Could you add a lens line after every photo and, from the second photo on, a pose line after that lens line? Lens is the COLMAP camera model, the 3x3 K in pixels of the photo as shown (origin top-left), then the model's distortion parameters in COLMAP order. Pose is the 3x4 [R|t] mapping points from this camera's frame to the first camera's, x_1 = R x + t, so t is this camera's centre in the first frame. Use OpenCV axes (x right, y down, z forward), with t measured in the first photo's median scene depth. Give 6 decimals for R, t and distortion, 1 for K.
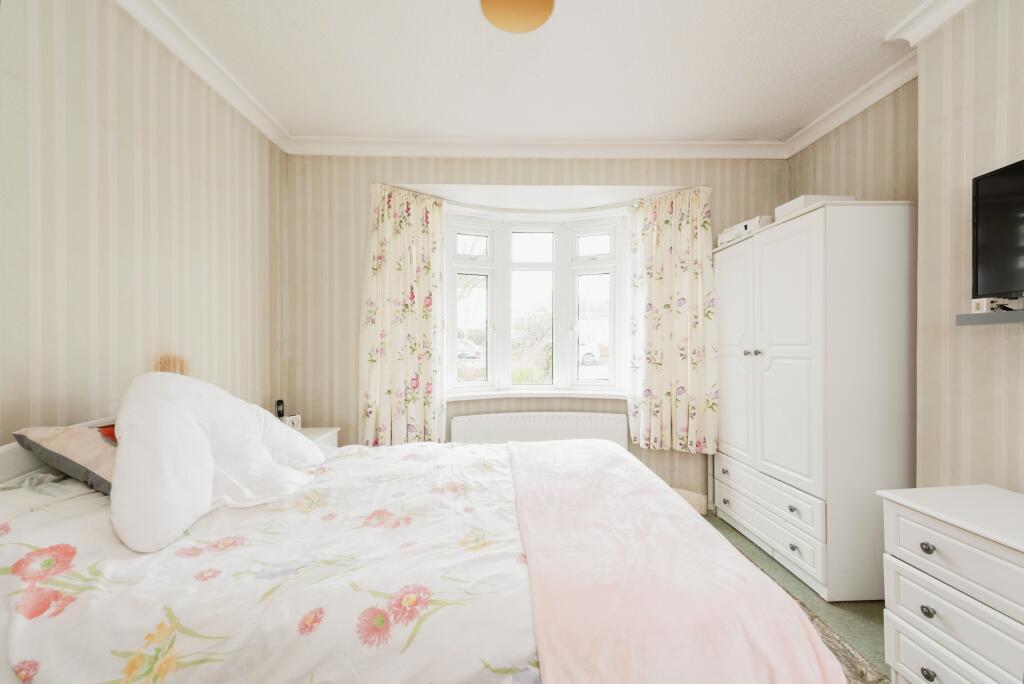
lens RADIAL K [[400.4, 0, 508.6], [0, 400.4, 344.9], [0, 0, 1]] dist [0.012464, -0.002885]
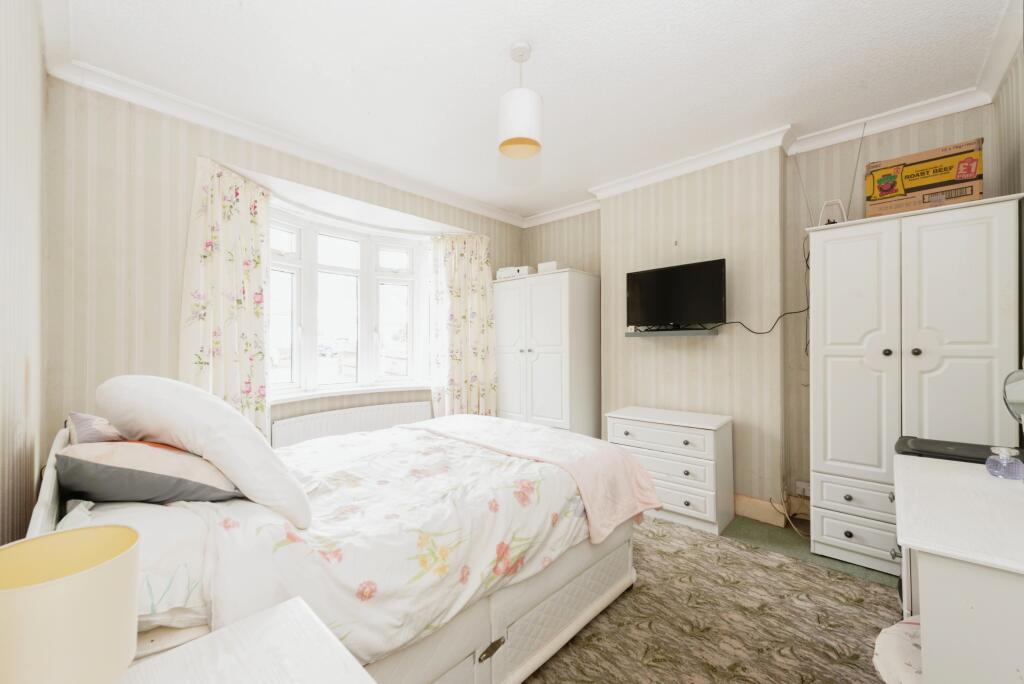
lens RADIAL K [[400.4, 0, 509.6], [0, 400.4, 338.2], [0, 0, 1]] dist [0.012464, -0.002885]
pose [[0.707429, 0.016253, 0.706598, -0.459790], [-0.000973, 0.999757, -0.022021, 0.004374], [-0.706784, 0.014891, 0.707273, -0.069050]]
